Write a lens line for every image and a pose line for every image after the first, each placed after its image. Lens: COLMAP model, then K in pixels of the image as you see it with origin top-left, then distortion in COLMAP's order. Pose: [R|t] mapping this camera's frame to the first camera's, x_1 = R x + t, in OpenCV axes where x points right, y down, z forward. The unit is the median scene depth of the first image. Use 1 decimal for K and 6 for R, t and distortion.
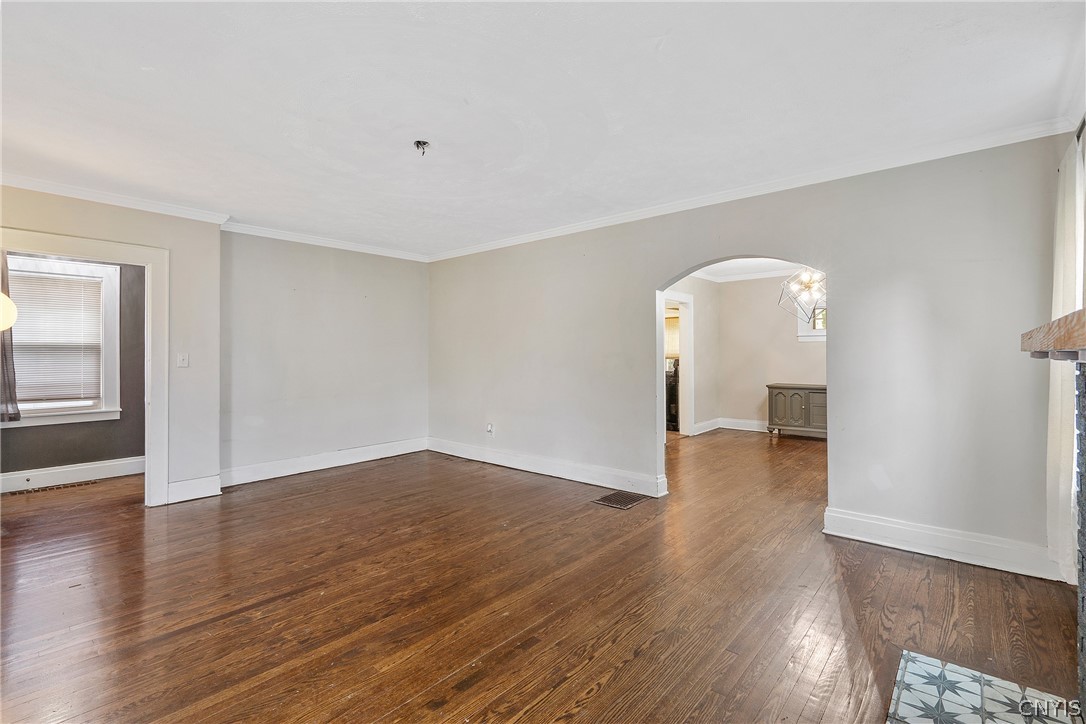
lens RADIAL K [[492.7, 0, 543.0], [0, 492.7, 362.0], [0, 0, 1]] dist [0.000841, 0.000299]
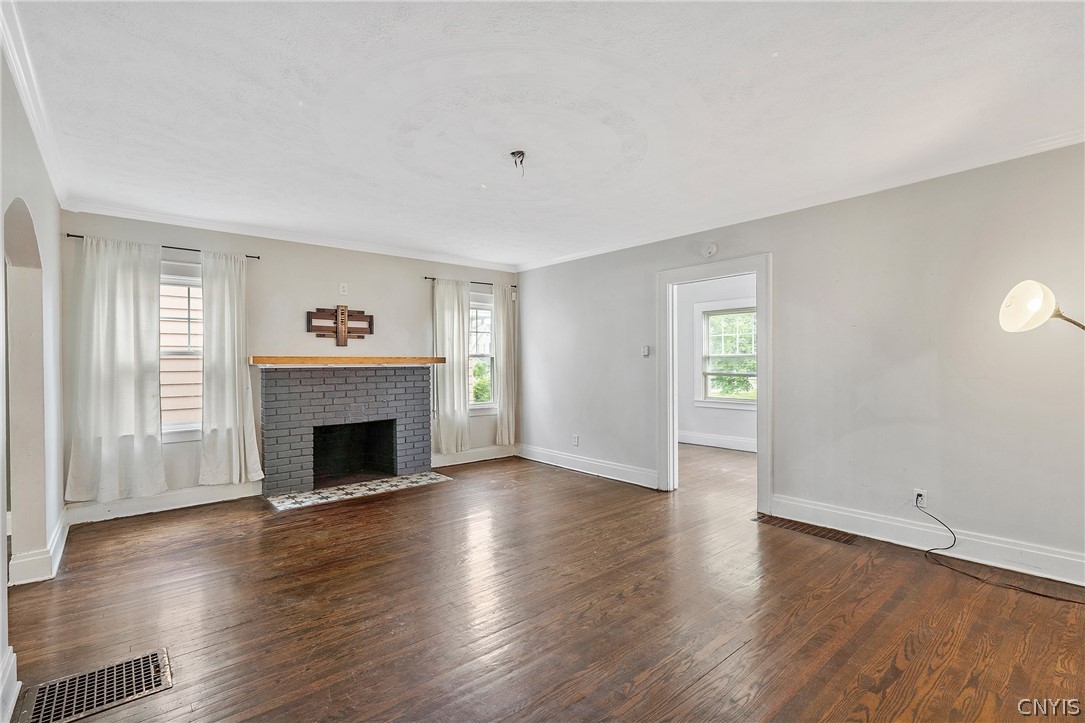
lens RADIAL K [[492.3, 0, 542.5], [0, 492.3, 361.5], [0, 0, 1]] dist [0.000841, 0.000299]
pose [[-0.989814, 0.008159, 0.142129, -0.422761], [0.009632, 0.999907, 0.009680, -0.024856], [-0.142037, 0.010951, -0.989801, 1.922077]]
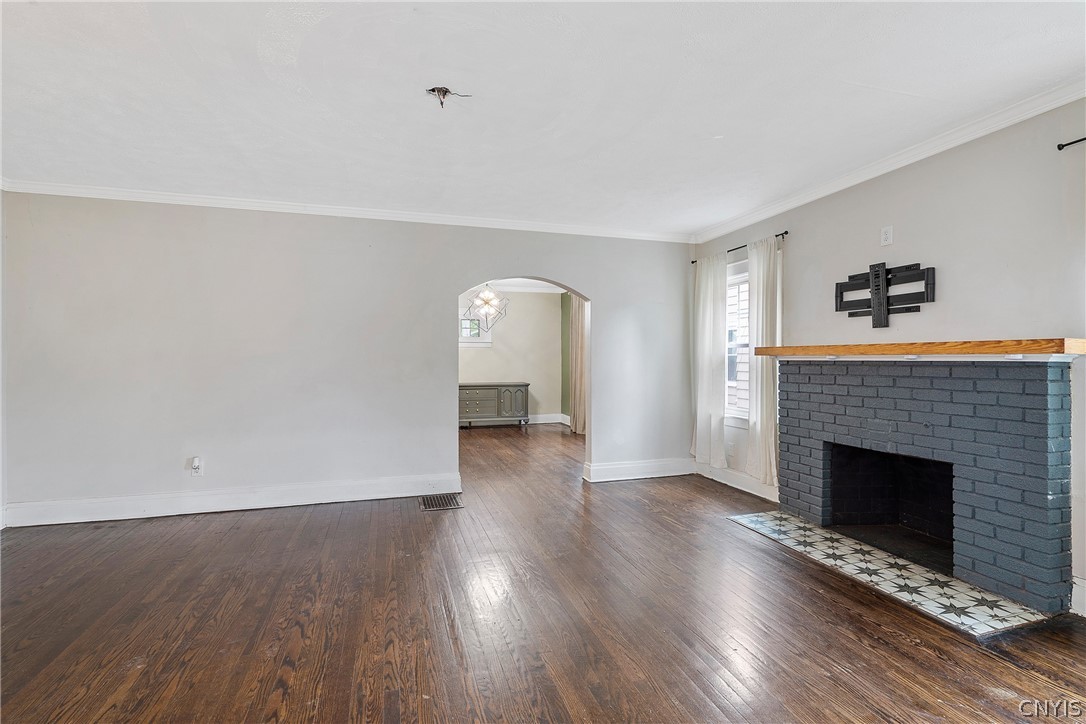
lens RADIAL K [[495.4, 0, 543.0], [0, 495.4, 362.0], [0, 0, 1]] dist [0.001320, 0.000305]
pose [[0.521847, -0.002446, 0.853035, -0.806600], [0.009843, 0.999947, -0.003154, 0.003691], [-0.852982, 0.010042, 0.521843, 0.416979]]
